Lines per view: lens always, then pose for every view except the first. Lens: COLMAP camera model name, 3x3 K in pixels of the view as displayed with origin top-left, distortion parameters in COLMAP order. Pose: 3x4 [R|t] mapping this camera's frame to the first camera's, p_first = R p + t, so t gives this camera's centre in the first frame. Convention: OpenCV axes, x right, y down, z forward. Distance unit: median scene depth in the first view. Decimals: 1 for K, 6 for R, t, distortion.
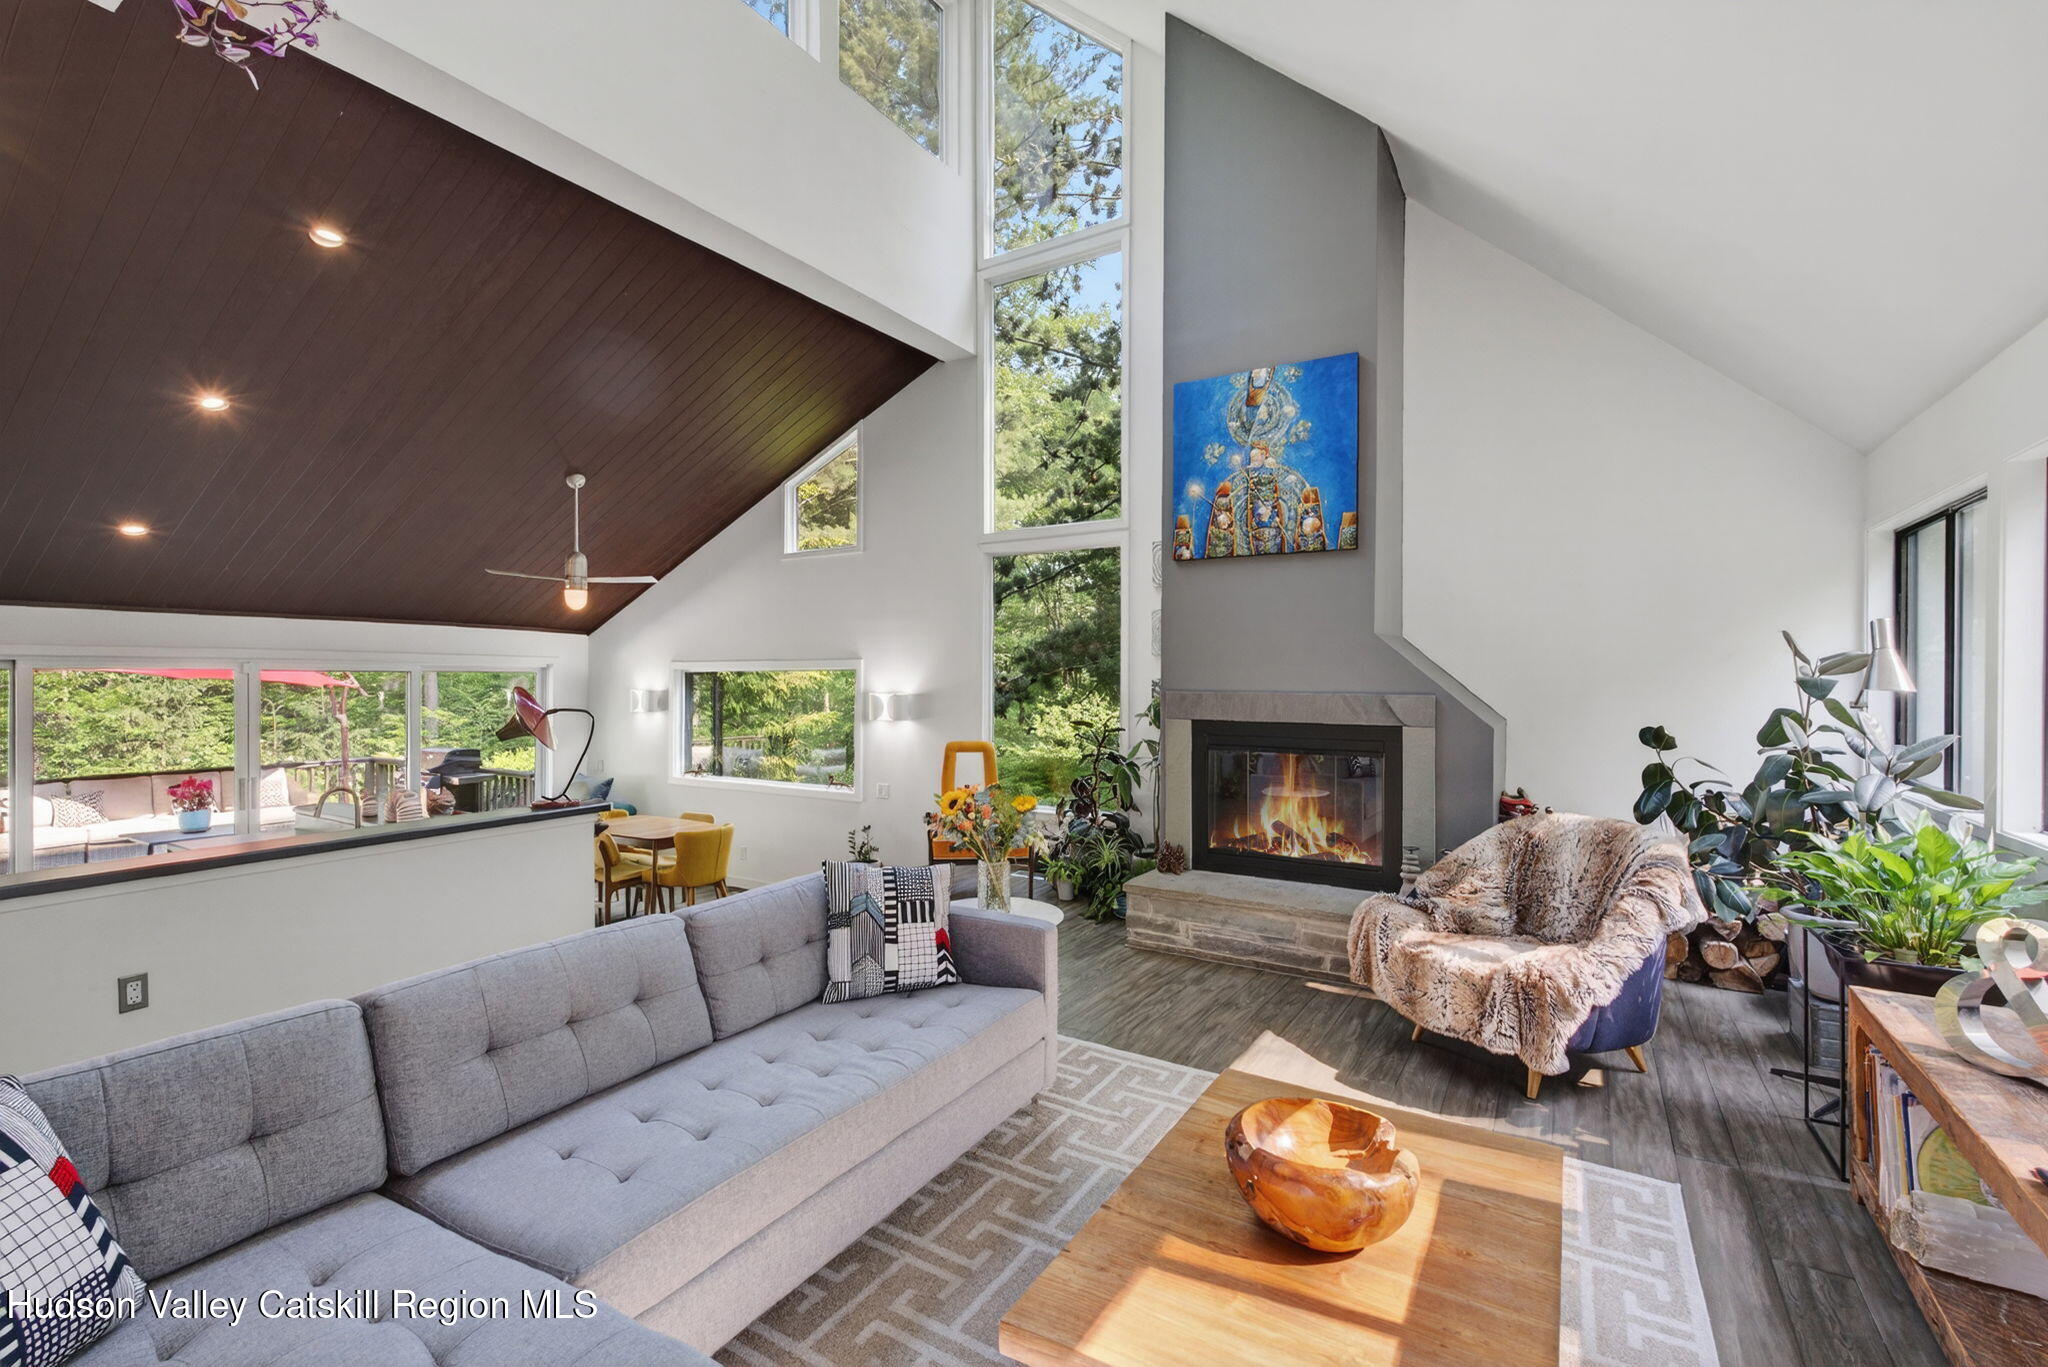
lens RADIAL K [[899.8, 0, 1027.0], [0, 899.8, 674.5], [0, 0, 1]] dist [0.013086, -0.000073]
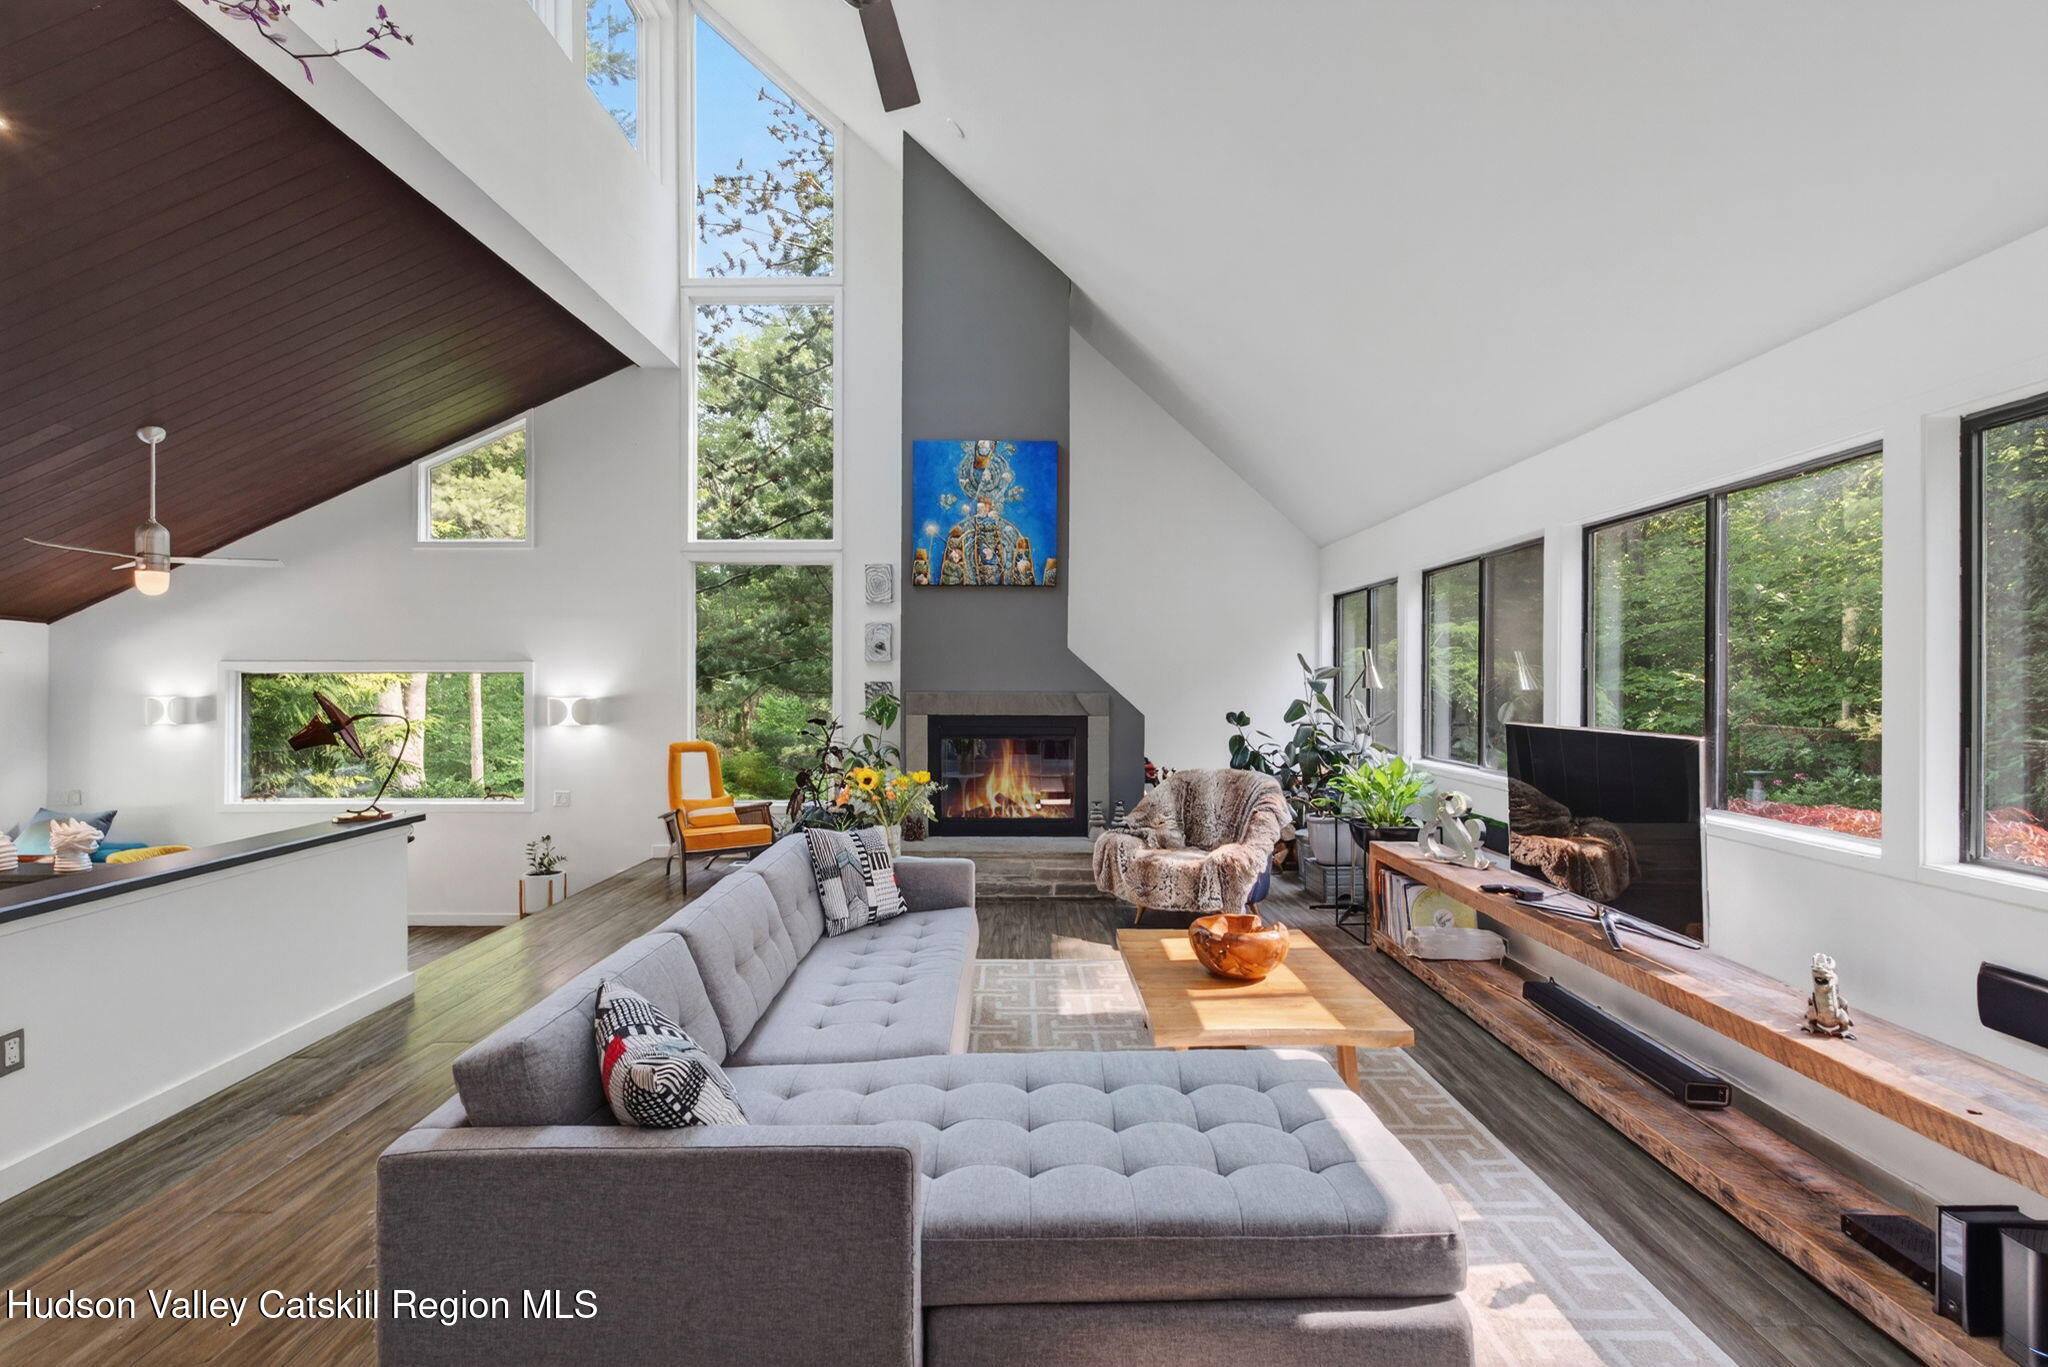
lens RADIAL K [[899.8, 0, 1027.0], [0, 899.8, 674.5], [0, 0, 1]] dist [0.013086, -0.000073]
pose [[0.852884, 0.004680, 0.522080, -0.362826], [-0.002423, 0.999985, -0.005005, 0.000461], [-0.522095, 0.003004, 0.852882, -0.126500]]
